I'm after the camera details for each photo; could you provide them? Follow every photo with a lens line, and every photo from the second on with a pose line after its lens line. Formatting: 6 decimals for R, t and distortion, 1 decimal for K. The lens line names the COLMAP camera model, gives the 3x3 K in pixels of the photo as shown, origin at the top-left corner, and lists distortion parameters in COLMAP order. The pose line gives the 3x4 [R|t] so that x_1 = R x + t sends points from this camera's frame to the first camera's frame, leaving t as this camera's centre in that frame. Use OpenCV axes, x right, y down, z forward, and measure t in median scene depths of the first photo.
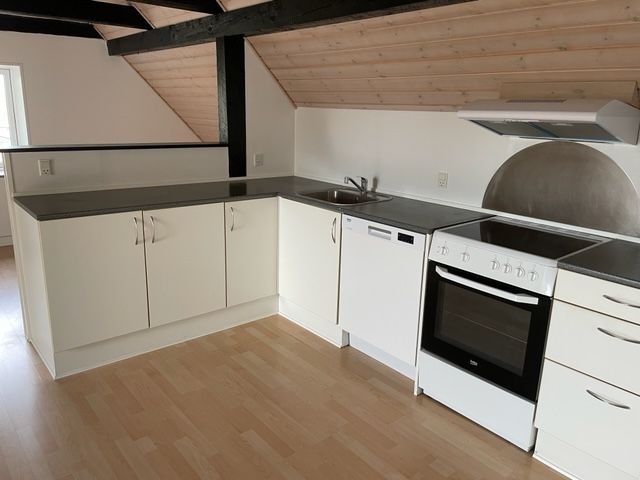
lens RADIAL K [[488.0, 0, 320.0], [0, 488.0, 240.0], [0, 0, 1]] dist [0.103647, -0.143644]
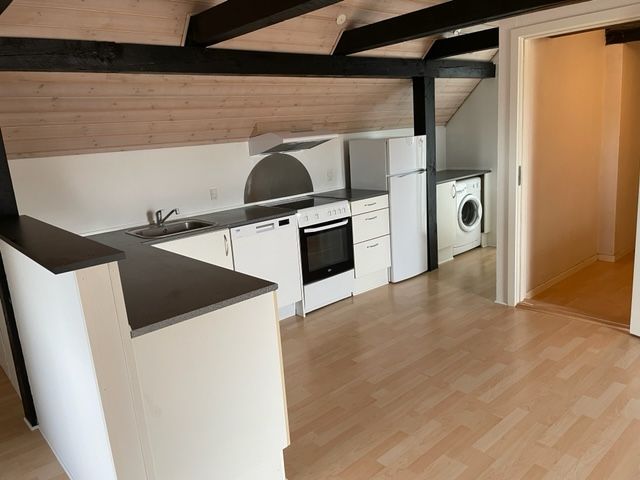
lens RADIAL K [[488.0, 0, 320.0], [0, 488.0, 240.0], [0, 0, 1]] dist [0.103647, -0.143644]
pose [[-0.029499, -0.251132, 0.967503, -1.255099], [0.325364, 0.912799, 0.246853, -0.279351], [-0.945129, 0.322072, 0.054782, 0.787139]]
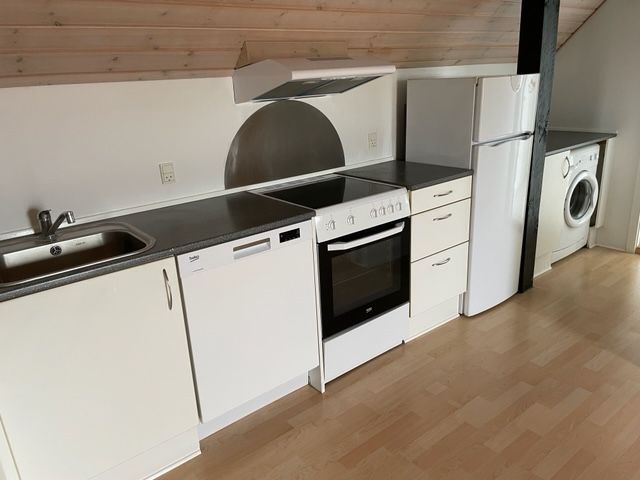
lens RADIAL K [[488.0, 0, 320.0], [0, 488.0, 240.0], [0, 0, 1]] dist [0.103647, -0.143644]
pose [[0.023469, -0.350573, 0.936241, -0.552205], [0.306754, 0.893849, 0.327010, -0.232901], [-0.951500, 0.279521, 0.128518, 0.809422]]
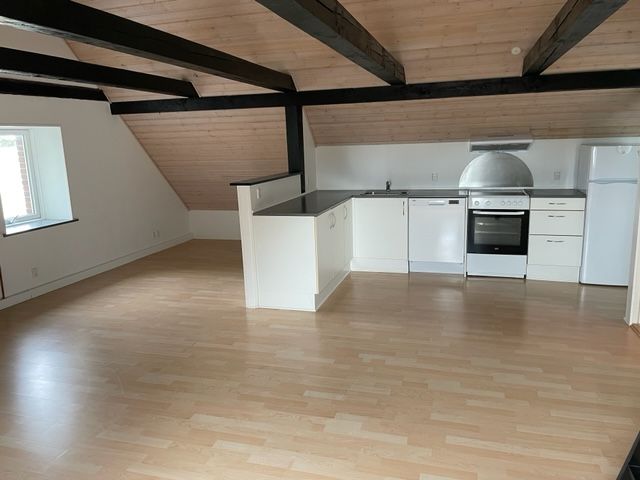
lens RADIAL K [[488.0, 0, 320.0], [0, 488.0, 240.0], [0, 0, 1]] dist [0.103647, -0.143644]
pose [[0.831510, -0.164907, 0.530468, -1.389487], [0.197348, 0.980323, -0.004590, 0.050241], [-0.519273, 0.108503, 0.847692, -0.460084]]
